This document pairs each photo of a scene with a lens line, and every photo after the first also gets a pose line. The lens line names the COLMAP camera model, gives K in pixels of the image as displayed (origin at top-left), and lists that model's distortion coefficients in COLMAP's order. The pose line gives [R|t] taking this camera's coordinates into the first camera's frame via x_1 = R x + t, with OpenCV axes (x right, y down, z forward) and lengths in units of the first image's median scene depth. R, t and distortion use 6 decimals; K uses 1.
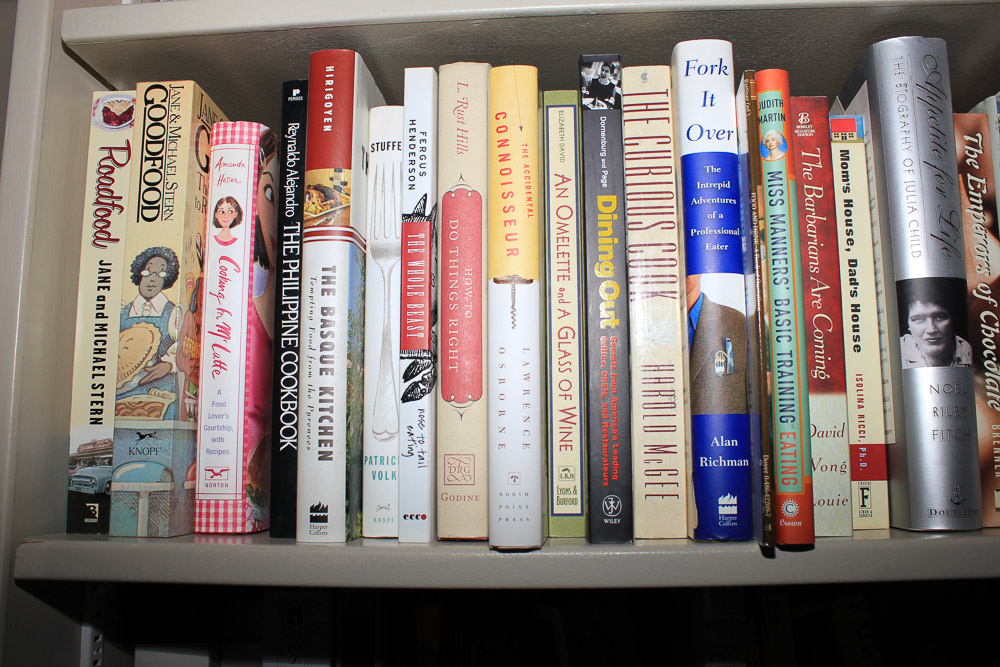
lens RADIAL K [[890.3, 0, 500.0], [0, 890.3, 333.5], [0, 0, 1]] dist [-0.173939, 0.162335]
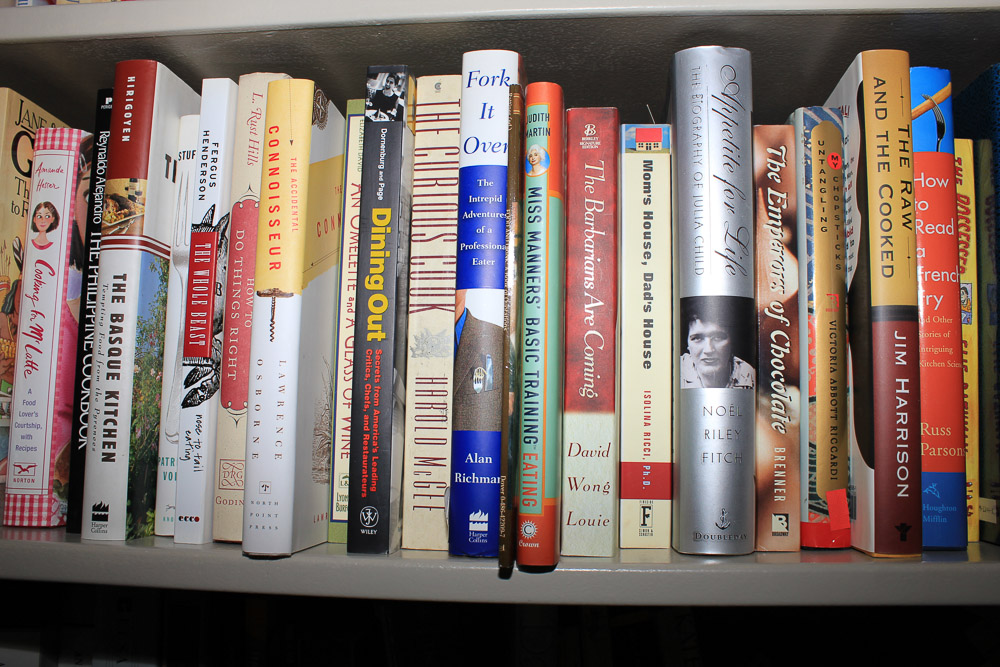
lens RADIAL K [[890.3, 0, 500.0], [0, 890.3, 333.5], [0, 0, 1]] dist [-0.173939, 0.162335]
pose [[0.999494, 0.021169, -0.023755, 0.272416], [-0.020486, 0.999380, 0.028650, -0.044062], [0.024347, -0.028149, 0.999307, -0.004082]]
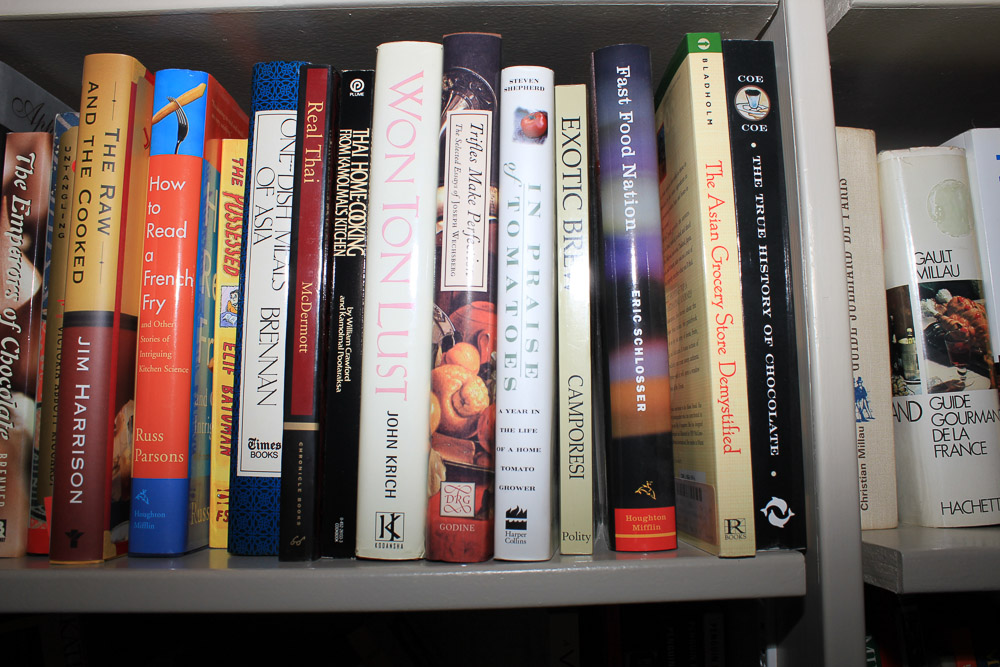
lens RADIAL K [[890.3, 0, 500.0], [0, 890.3, 333.5], [0, 0, 1]] dist [-0.173939, 0.162335]
pose [[0.997591, 0.007137, 0.068998, 1.047194], [-0.009097, 0.999563, 0.028135, -0.062156], [-0.068767, -0.028695, 0.997220, -0.016853]]
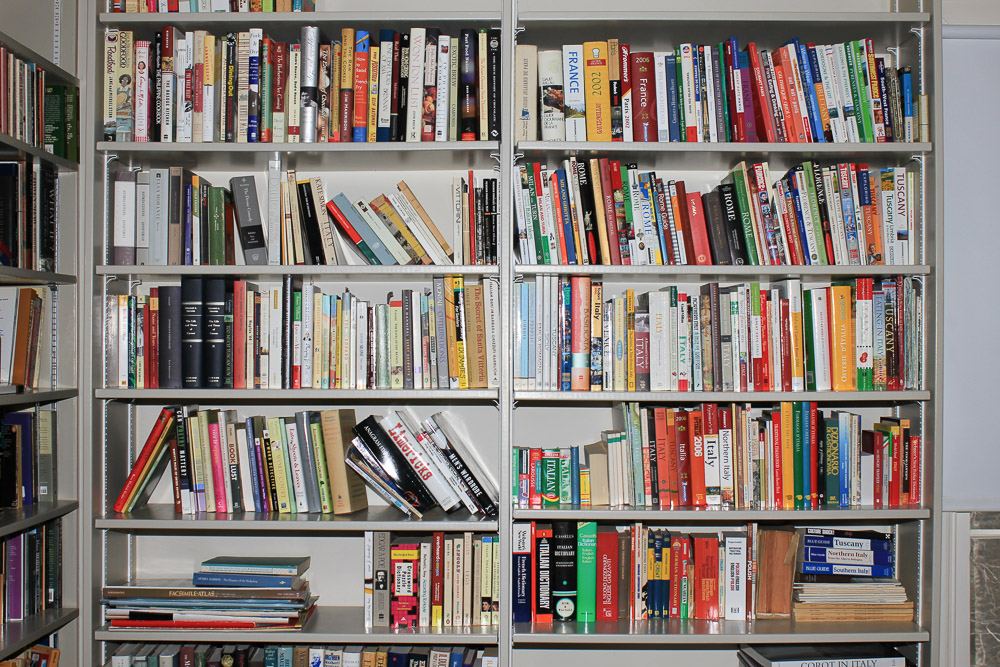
lens RADIAL K [[1321.1, 0, 501.0], [0, 1321.1, 355.2], [0, 0, 1]] dist [-0.044599, -0.019491]
pose [[0.998098, 0.016963, 0.059270, 1.061220], [-0.025830, 0.988011, 0.152208, 0.228424], [-0.055978, -0.153449, 0.986570, -5.572629]]
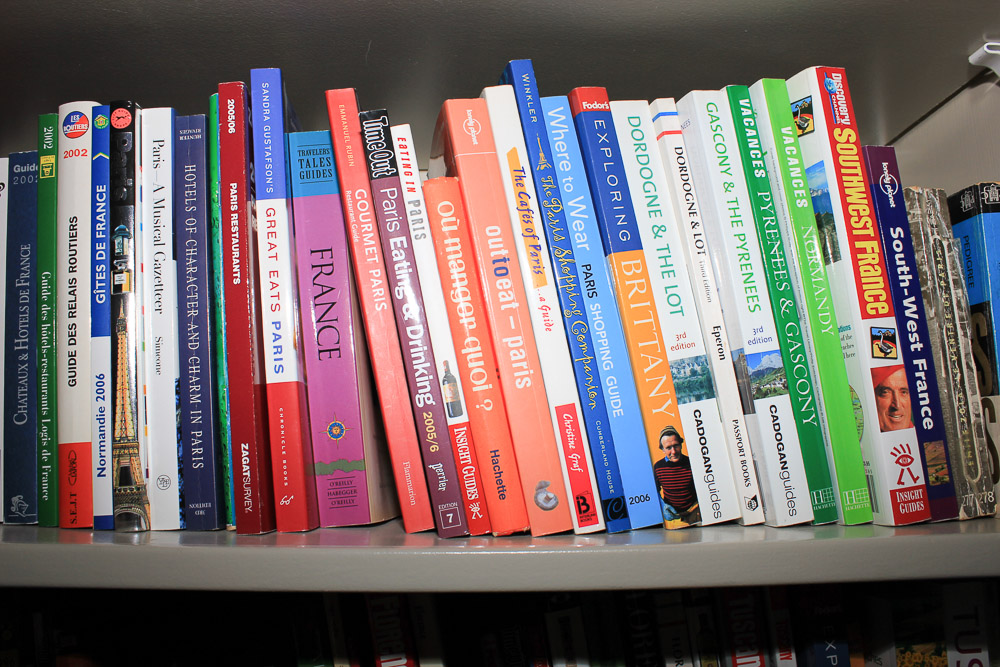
lens RADIAL K [[890.3, 0, 500.0], [0, 890.3, 333.5], [0, 0, 1]] dist [-0.173939, 0.162335]
pose [[0.997864, 0.018698, 0.062598, 2.765234], [-0.020277, 0.999490, 0.024686, -0.077392], [-0.062104, -0.025903, 0.997734, -0.107247]]
